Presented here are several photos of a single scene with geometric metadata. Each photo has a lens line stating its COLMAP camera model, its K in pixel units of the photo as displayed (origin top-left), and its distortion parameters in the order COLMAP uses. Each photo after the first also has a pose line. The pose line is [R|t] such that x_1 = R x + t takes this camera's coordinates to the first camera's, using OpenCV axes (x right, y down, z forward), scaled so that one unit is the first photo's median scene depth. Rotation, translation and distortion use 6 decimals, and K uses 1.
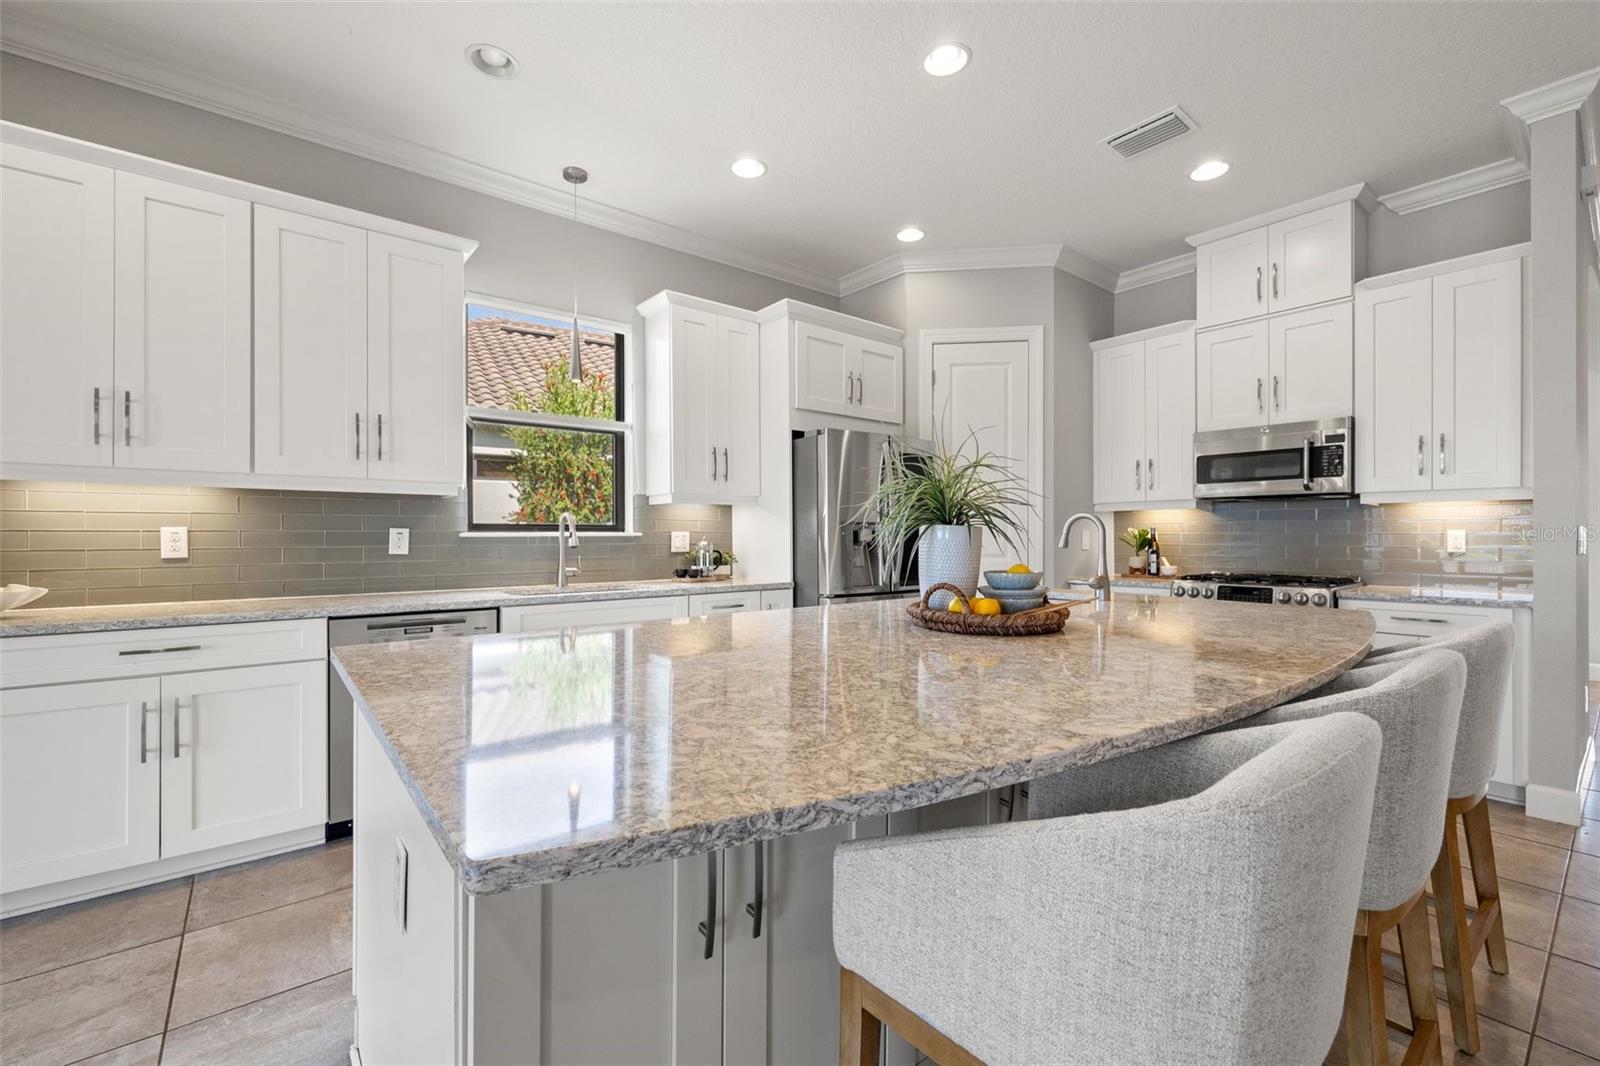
lens RADIAL K [[677.1, 0, 794.9], [0, 677.1, 532.6], [0, 0, 1]] dist [0.002005, -0.000303]
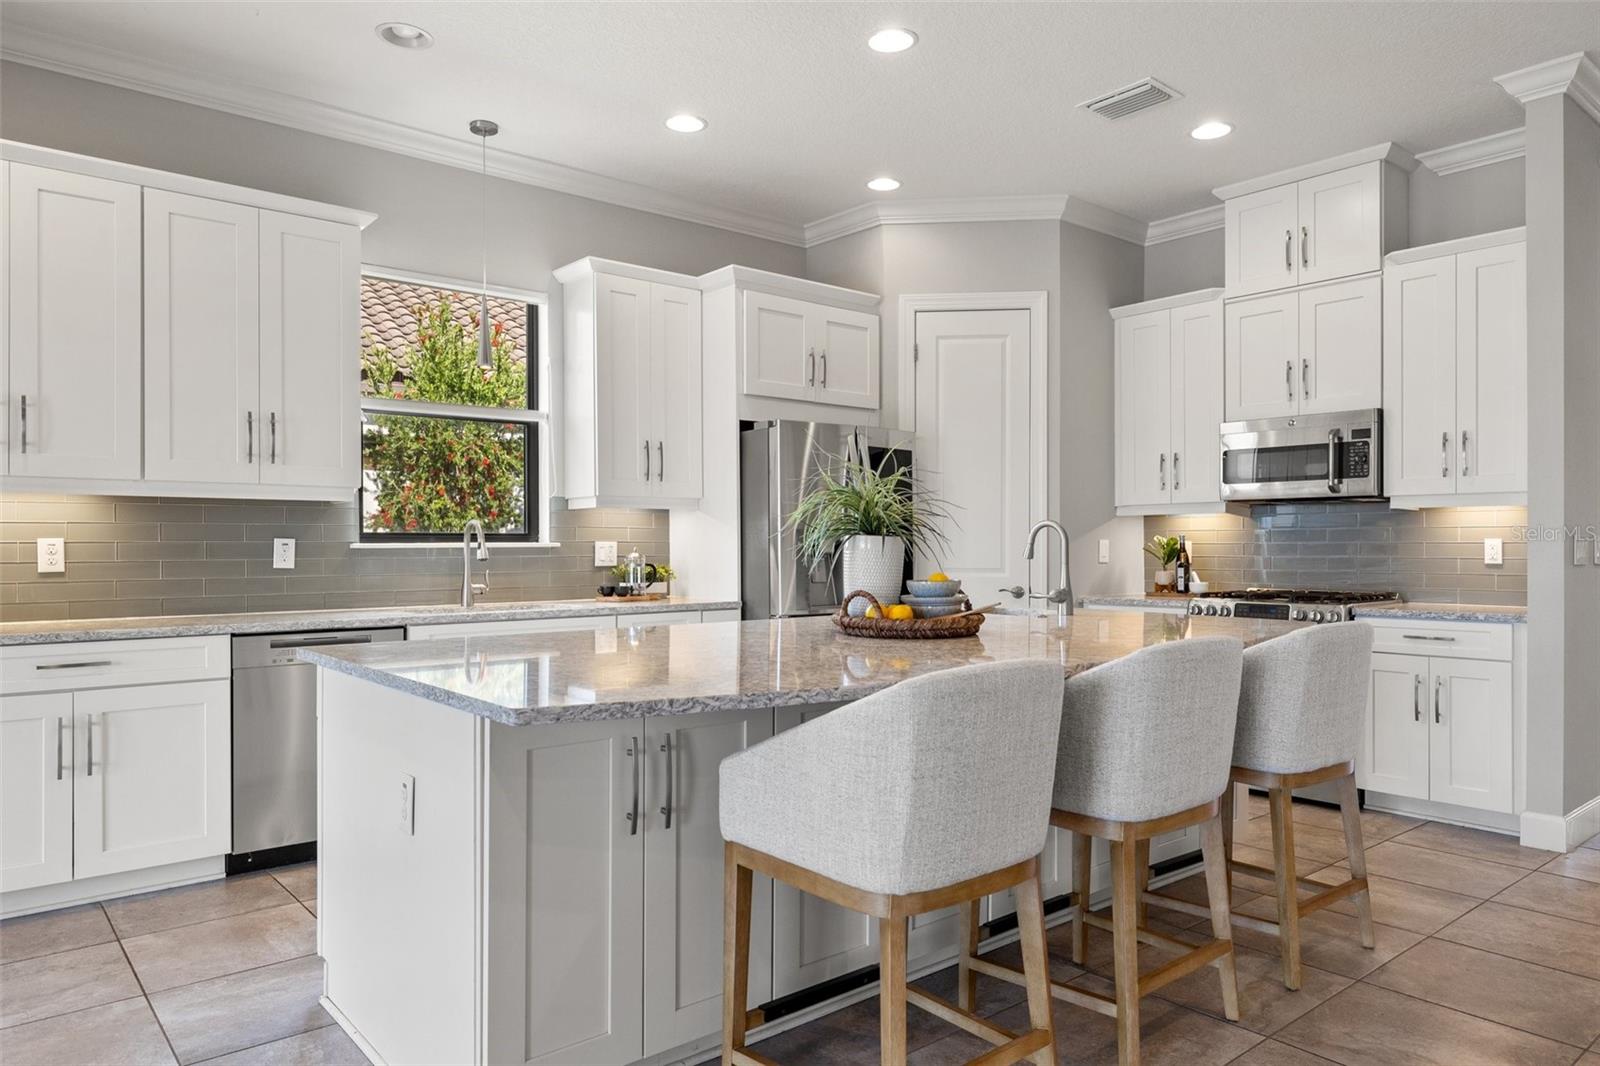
lens RADIAL K [[1049.8, 0, 806.0], [0, 1049.8, 542.5], [0, 0, 1]] dist [0.000114, 0.001624]
pose [[0.999688, -0.001767, 0.024918, 0.047814], [0.001747, 0.999998, 0.000820, -0.001187], [-0.024919, -0.000776, 0.999689, -0.321830]]
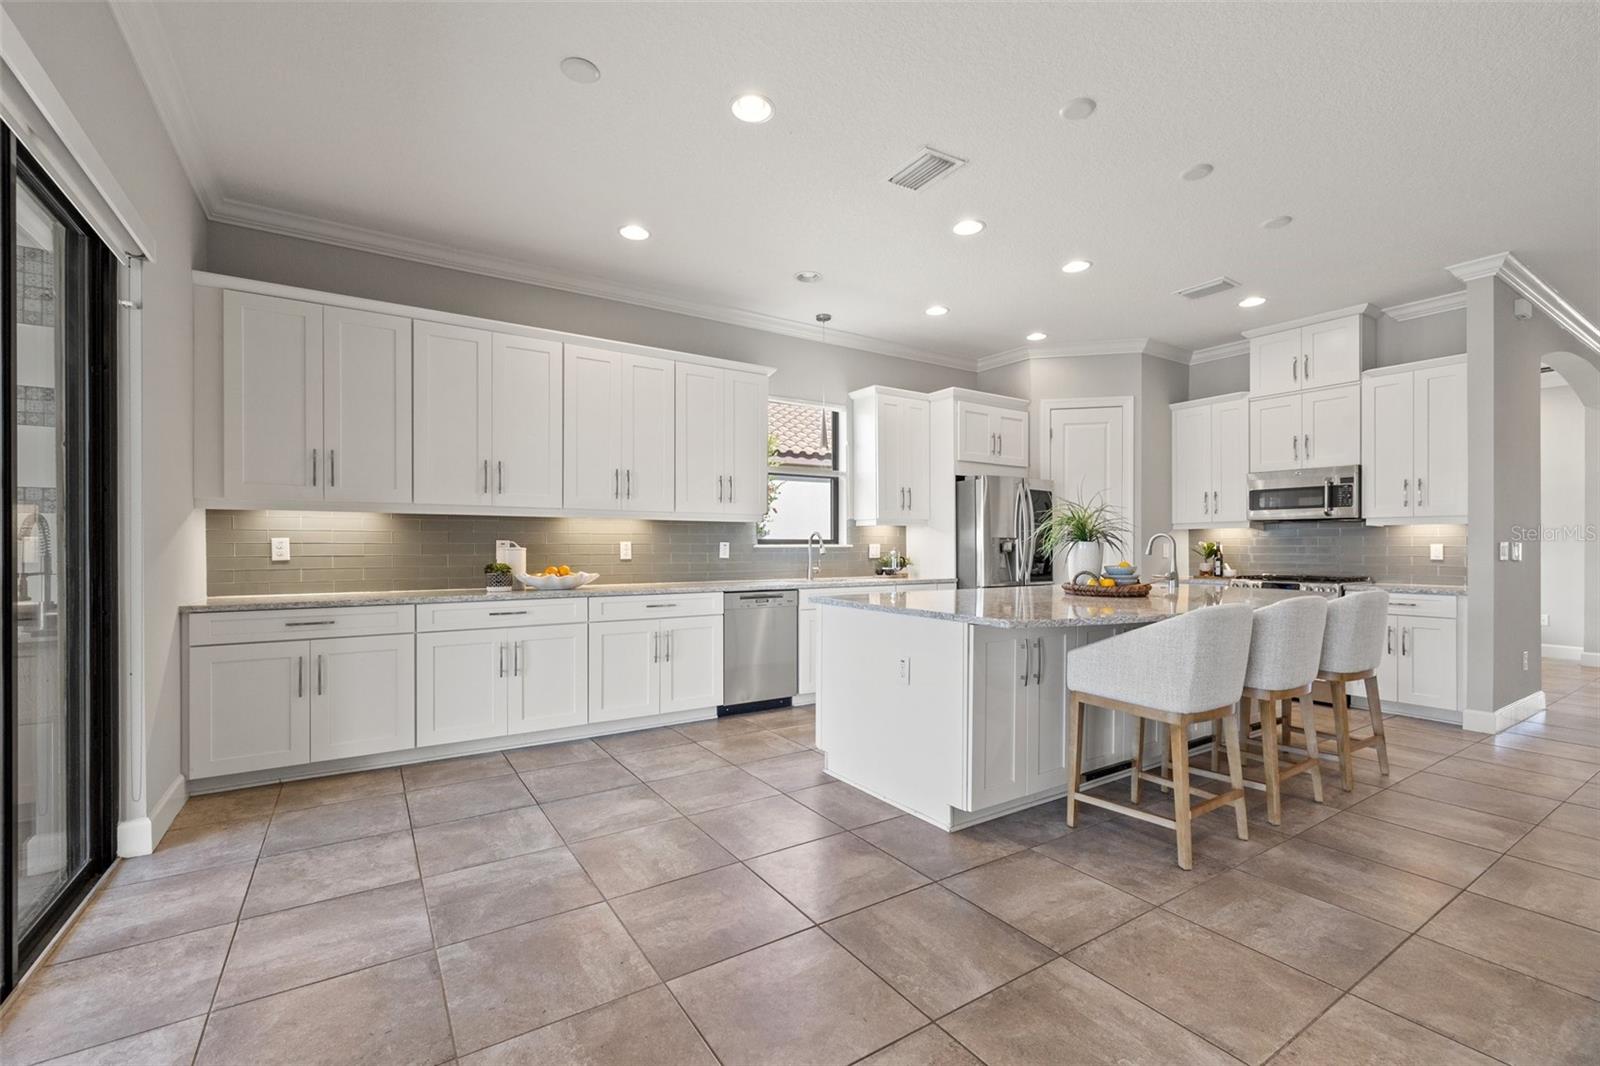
lens RADIAL K [[679.9, 0, 795.7], [0, 679.9, 543.3], [0, 0, 1]] dist [0.002770, -0.000143]
pose [[0.994803, 0.001166, -0.101814, -0.212212], [-0.001233, 0.999999, -0.000592, -0.002560], [0.101813, 0.000714, 0.994803, -0.538991]]
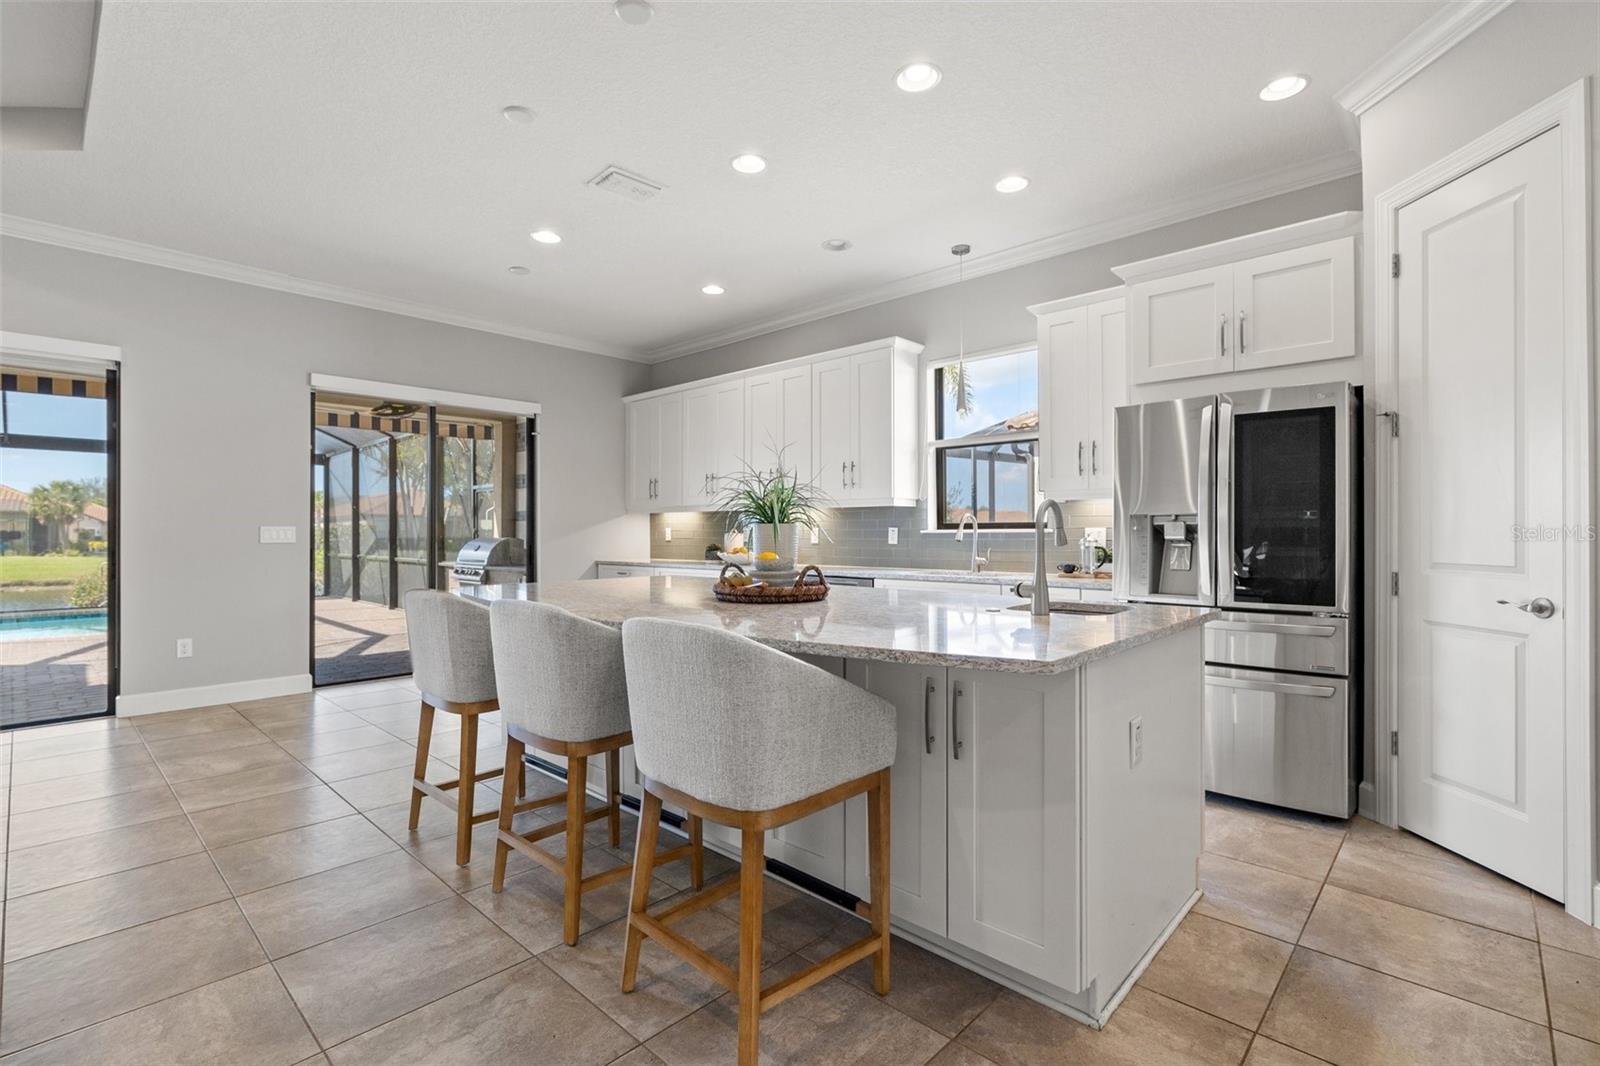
lens RADIAL K [[730.5, 0, 795.6], [0, 730.5, 531.8], [0, 0, 1]] dist [-0.001953, -0.000212]
pose [[0.137962, -0.002929, -0.990433, 0.929204], [0.004253, 0.999988, -0.002364, 0.005501], [0.990428, -0.003887, 0.137973, 0.466771]]
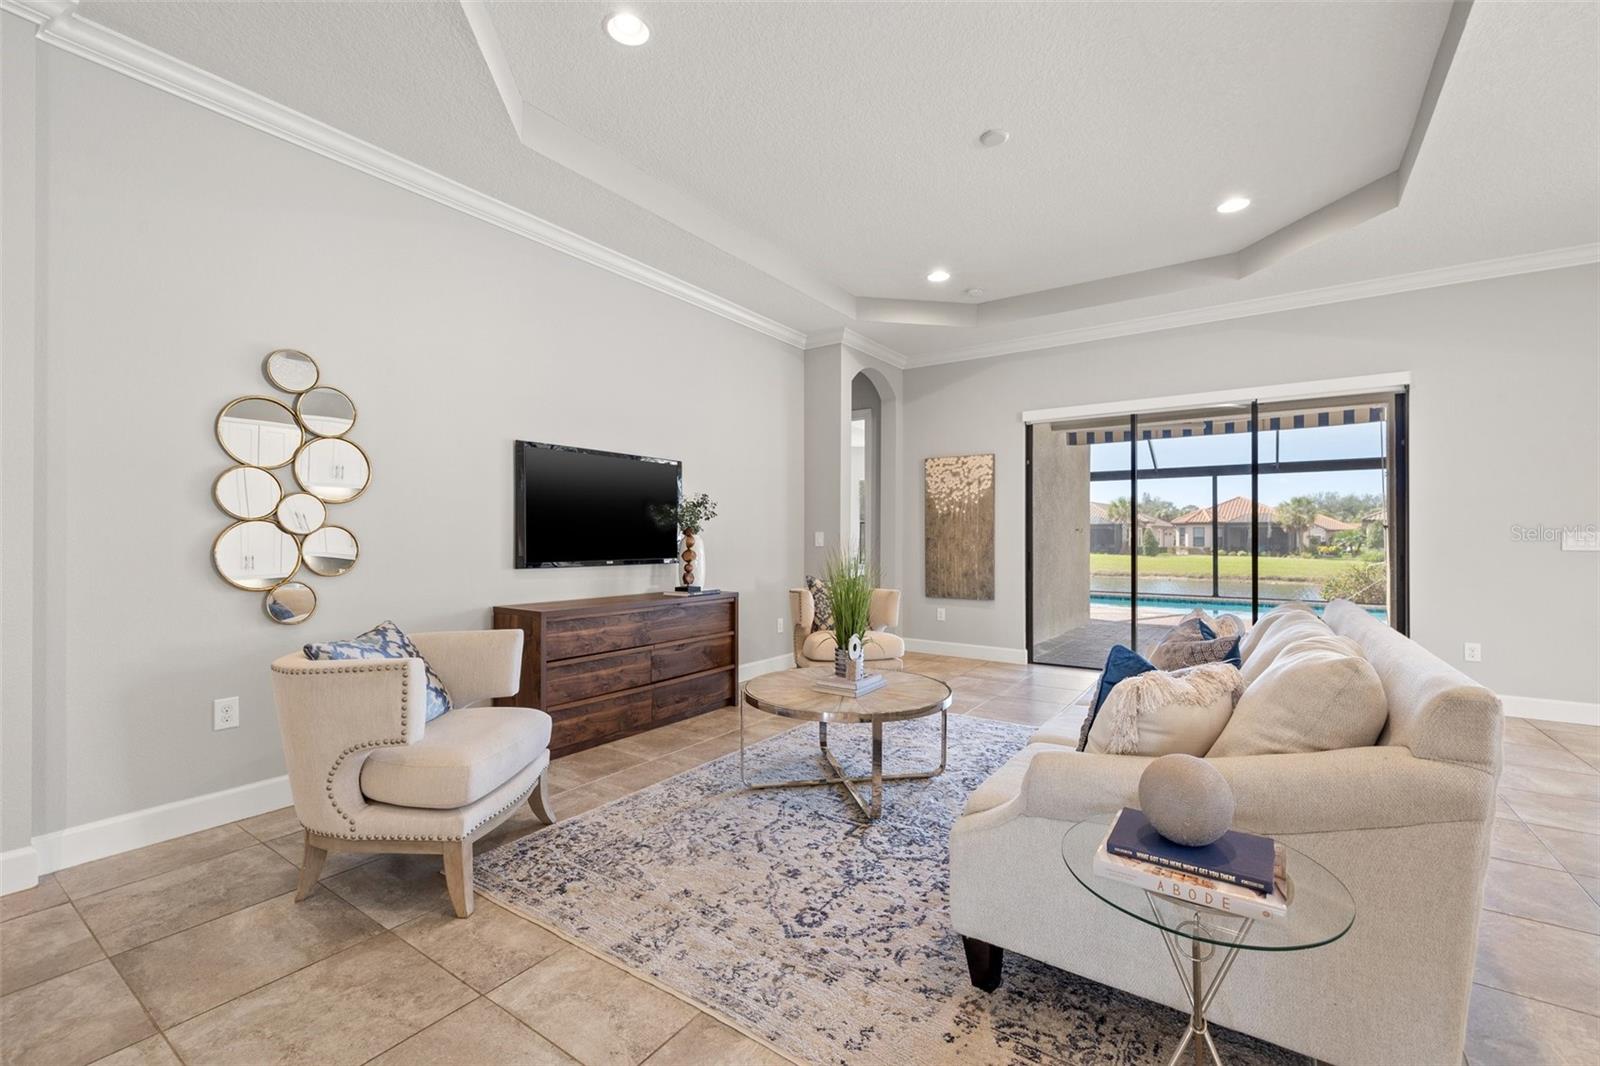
lens RADIAL K [[673.6, 0, 796.7], [0, 673.6, 533.5], [0, 0, 1]] dist [-0.000550, 0.000695]
pose [[-0.959365, -0.005558, -0.282113, 1.012480], [-0.002695, 0.999941, -0.010533, 0.006483], [0.282155, -0.009345, -0.959323, 0.392294]]
